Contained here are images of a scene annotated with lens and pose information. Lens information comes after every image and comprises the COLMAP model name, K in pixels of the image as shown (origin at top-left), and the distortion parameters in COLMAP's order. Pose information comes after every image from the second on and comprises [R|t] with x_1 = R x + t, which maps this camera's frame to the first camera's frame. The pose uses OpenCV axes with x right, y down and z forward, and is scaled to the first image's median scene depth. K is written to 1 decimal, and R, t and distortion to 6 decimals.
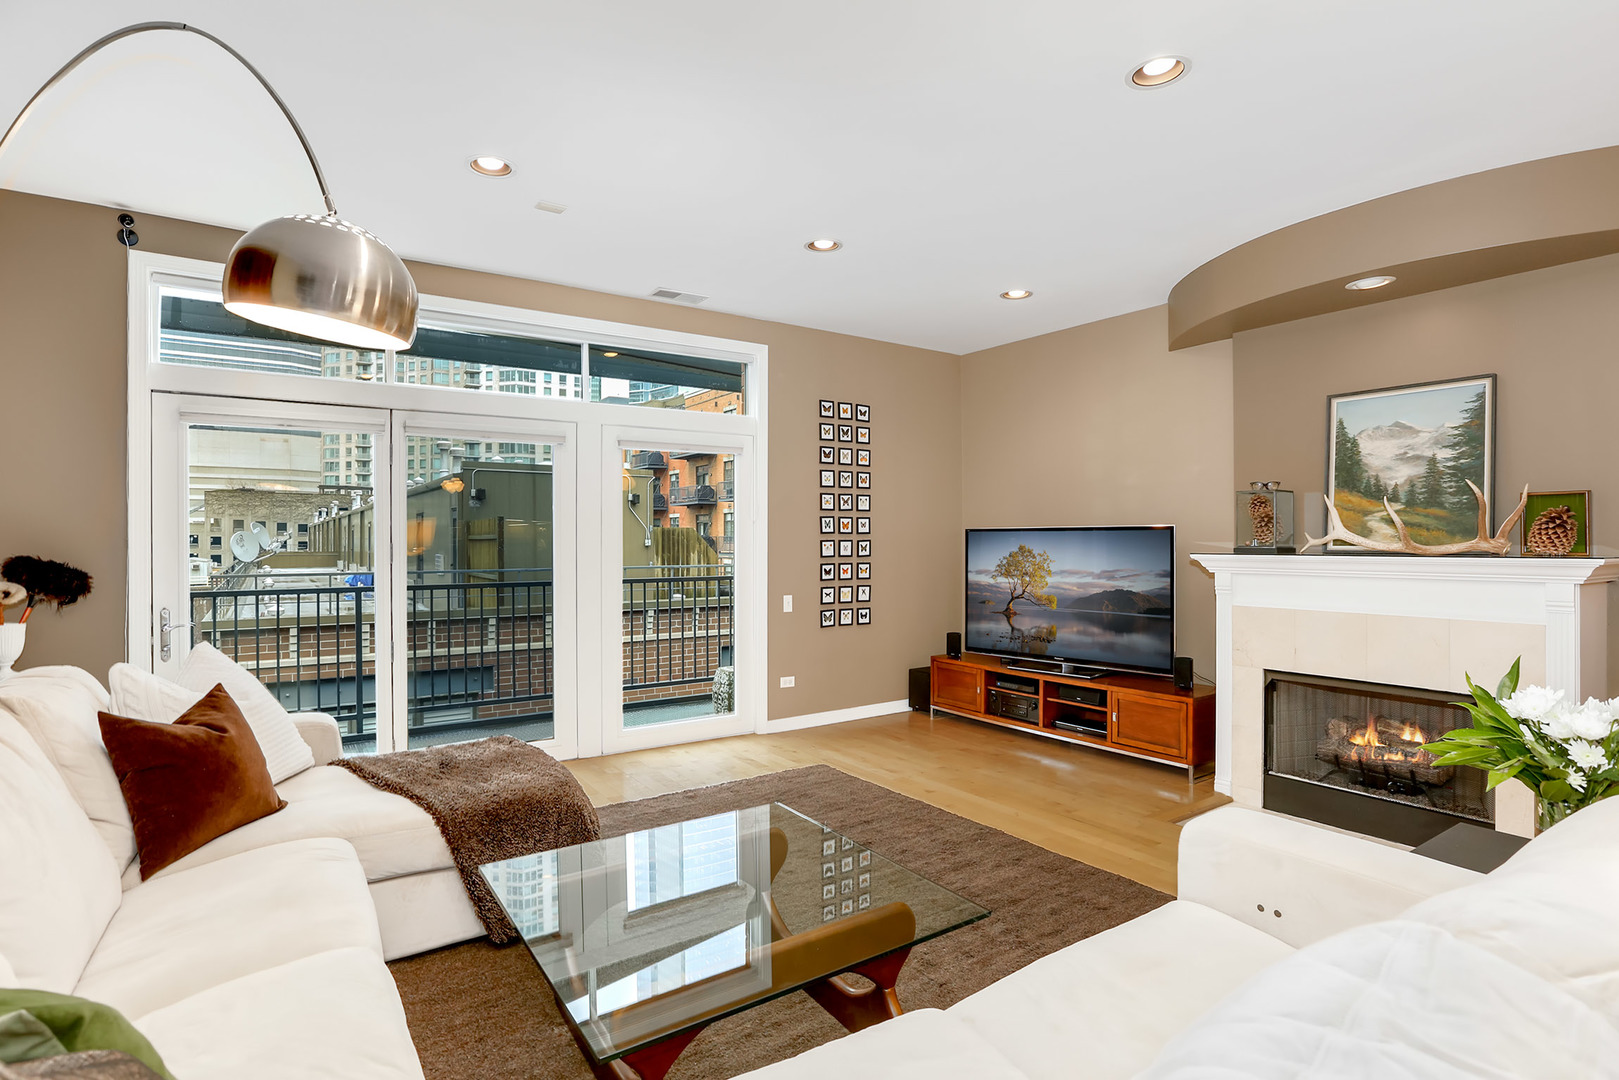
lens RADIAL K [[801.8, 0, 799.0], [0, 801.8, 543.9], [0, 0, 1]] dist [-0.068549, 0.032109]
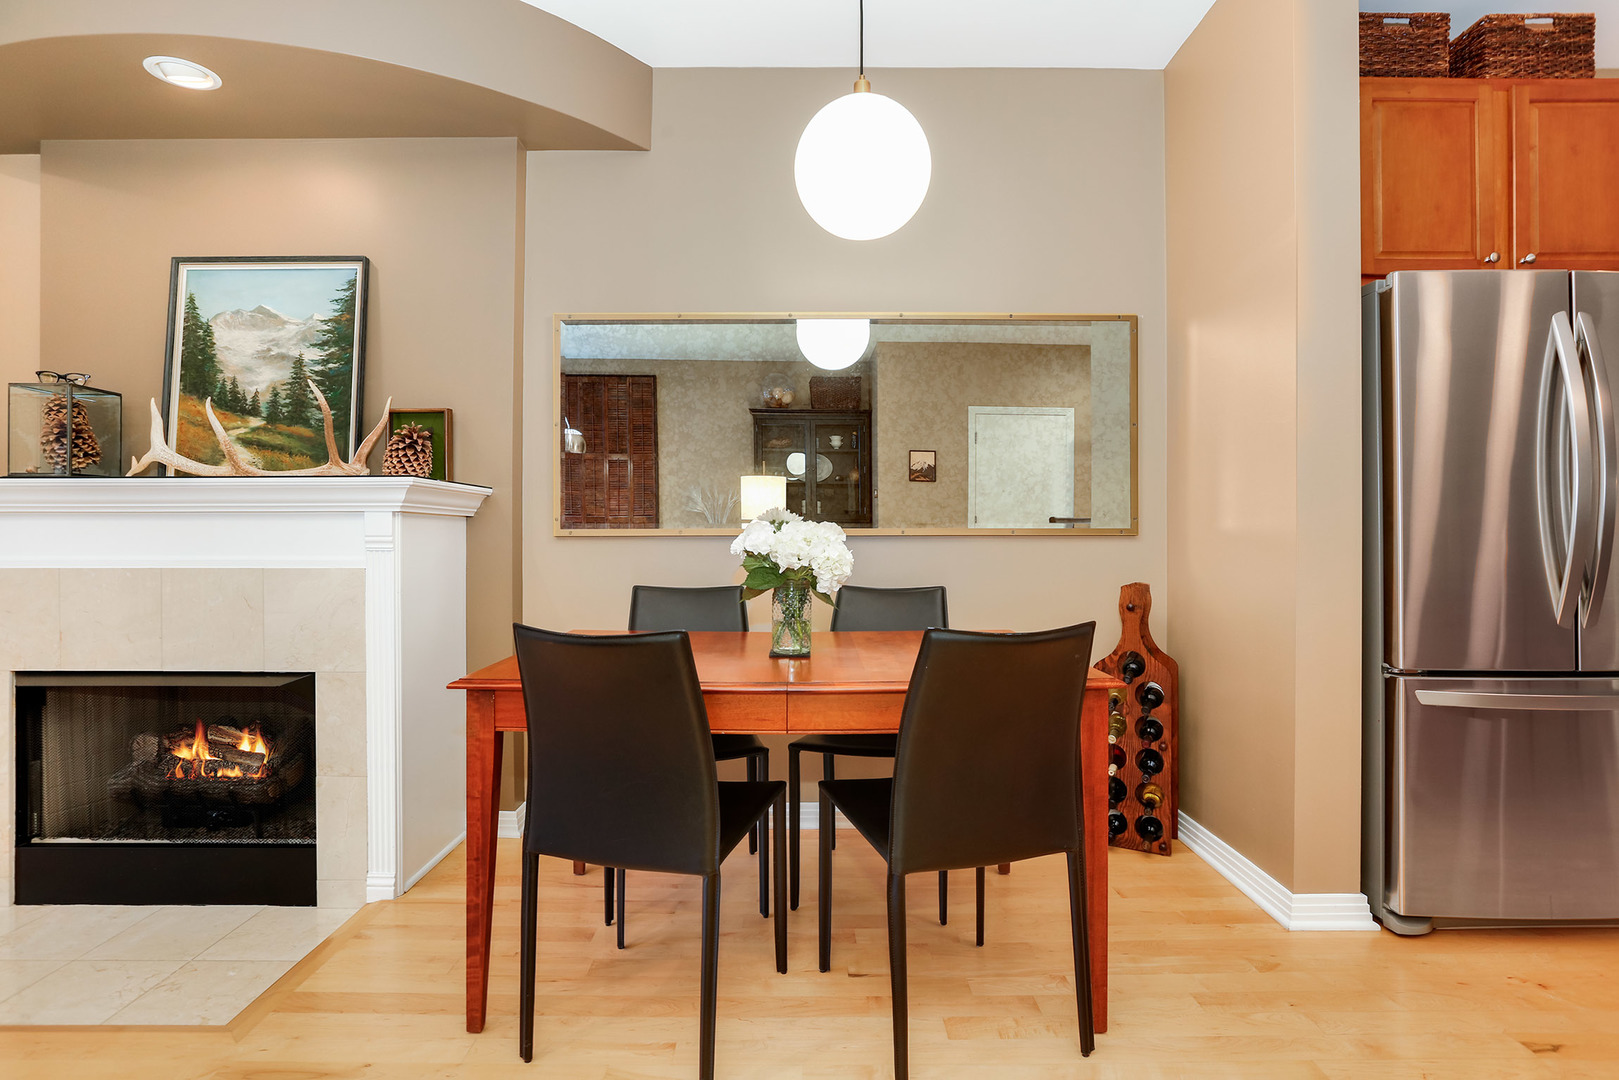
lens RADIAL K [[801.8, 0, 799.0], [0, 801.8, 543.9], [0, 0, 1]] dist [-0.068549, 0.032109]
pose [[0.560420, -0.006487, 0.828183, 0.440994], [0.002147, 0.999977, 0.006380, 0.060295], [-0.828206, -0.001797, 0.560421, 0.173069]]
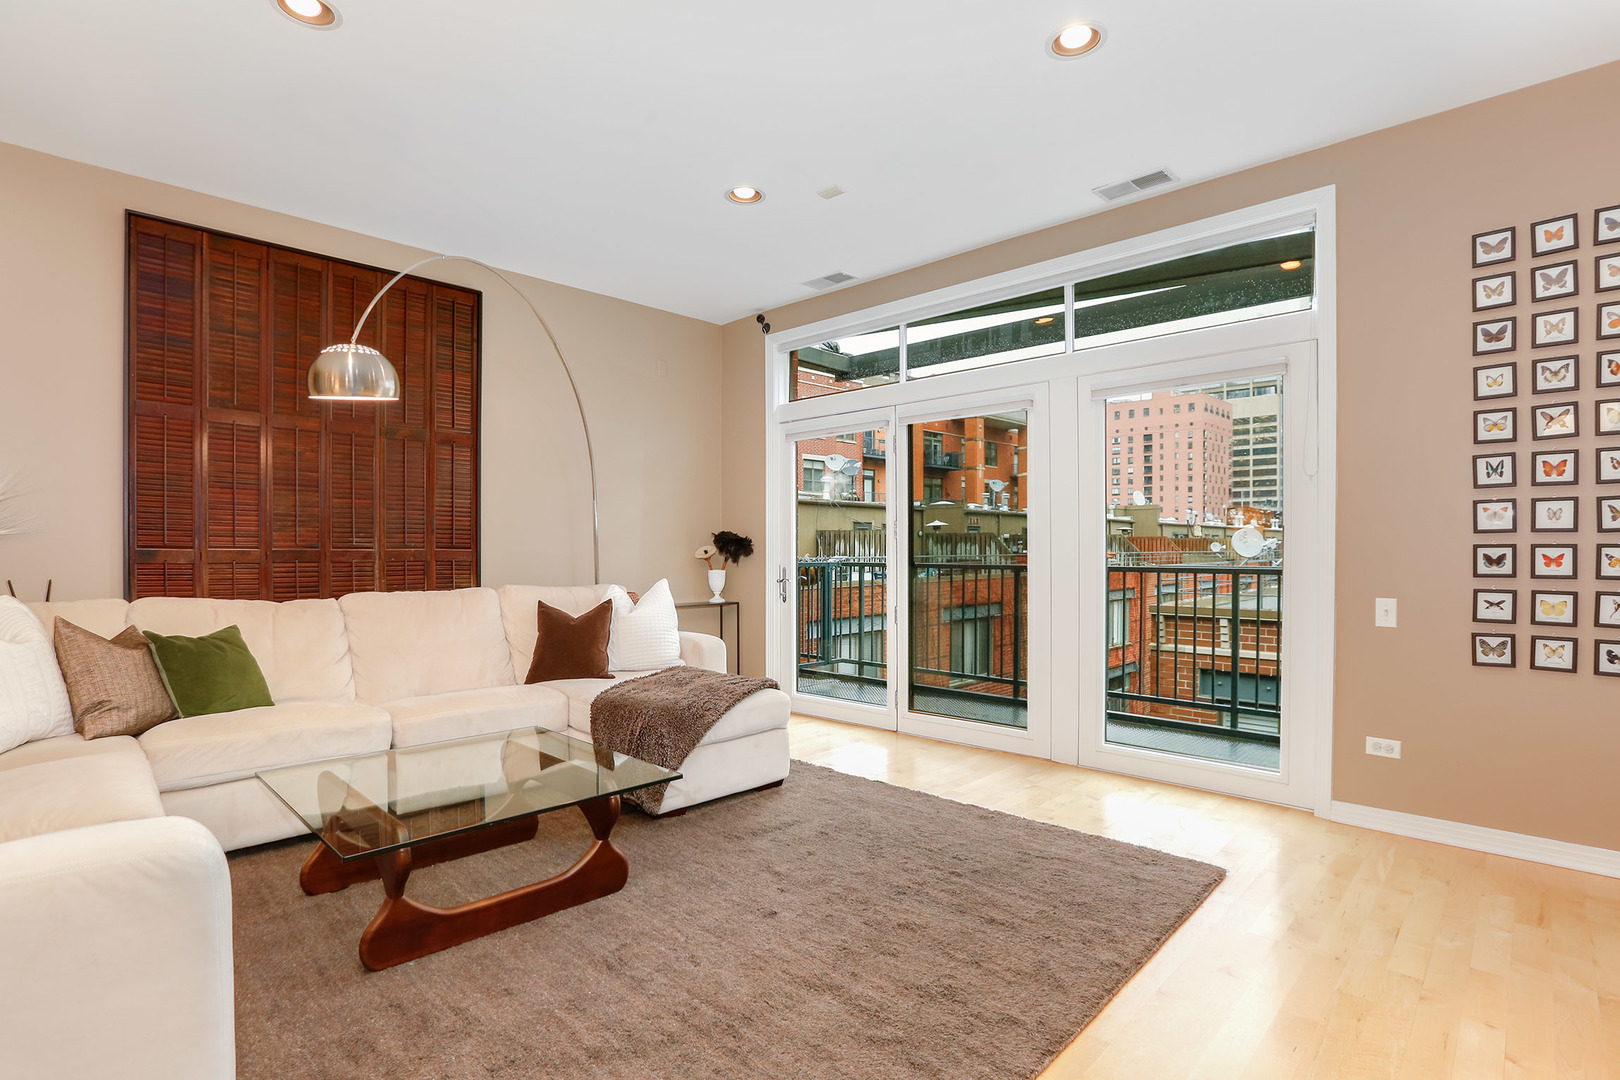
lens RADIAL K [[799.7, 0, 806.6], [0, 799.7, 553.7], [0, 0, 1]] dist [-0.057299, 0.026107]
pose [[0.200448, 0.009879, -0.979655, 0.643665], [-0.004129, 0.999949, 0.009239, 0.040478], [0.979696, 0.002193, 0.200479, 0.673068]]
